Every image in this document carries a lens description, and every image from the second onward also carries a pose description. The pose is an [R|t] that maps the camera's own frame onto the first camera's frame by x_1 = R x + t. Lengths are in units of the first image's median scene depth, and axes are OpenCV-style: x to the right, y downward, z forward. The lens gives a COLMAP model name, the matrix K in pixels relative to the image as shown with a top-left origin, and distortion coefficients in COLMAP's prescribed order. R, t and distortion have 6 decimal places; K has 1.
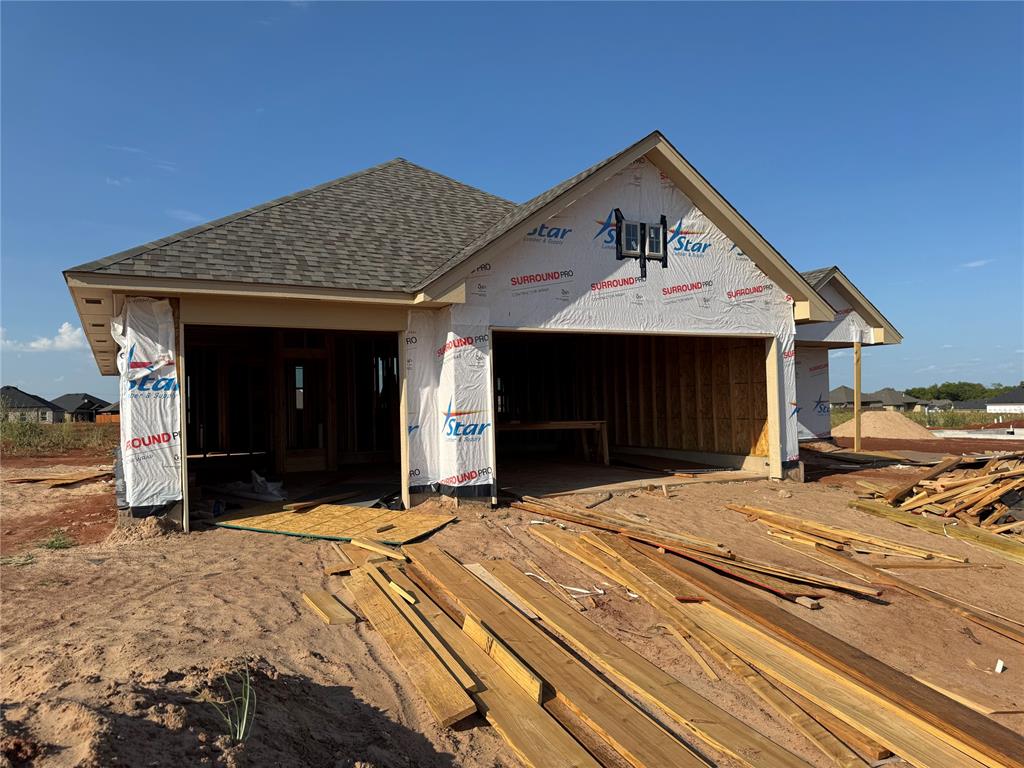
lens RADIAL K [[715.4, 0, 514.1], [0, 715.4, 390.0], [0, 0, 1]] dist [0.080978, -0.107004]
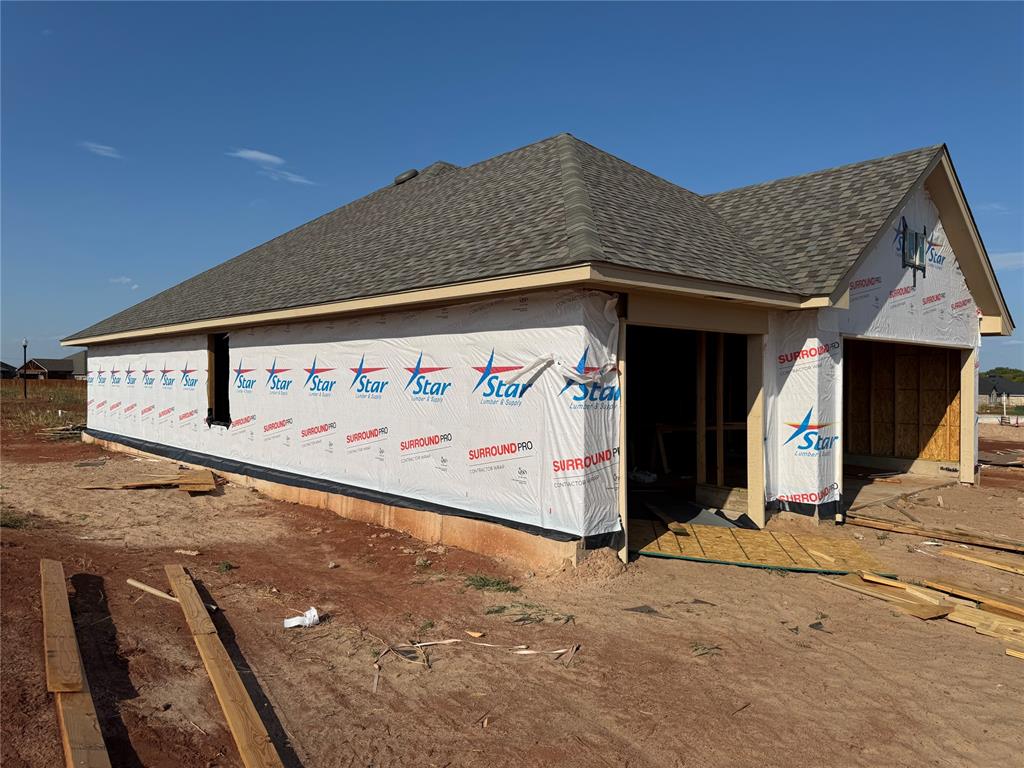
lens RADIAL K [[715.4, 0, 438.3], [0, 715.4, 376.6], [0, 0, 1]] dist [0.080978, -0.107004]
pose [[0.972515, 0.027691, 0.231188, -0.774784], [-0.032274, 0.999350, 0.016065, -0.030815], [-0.230592, -0.023085, 0.972777, 0.191278]]
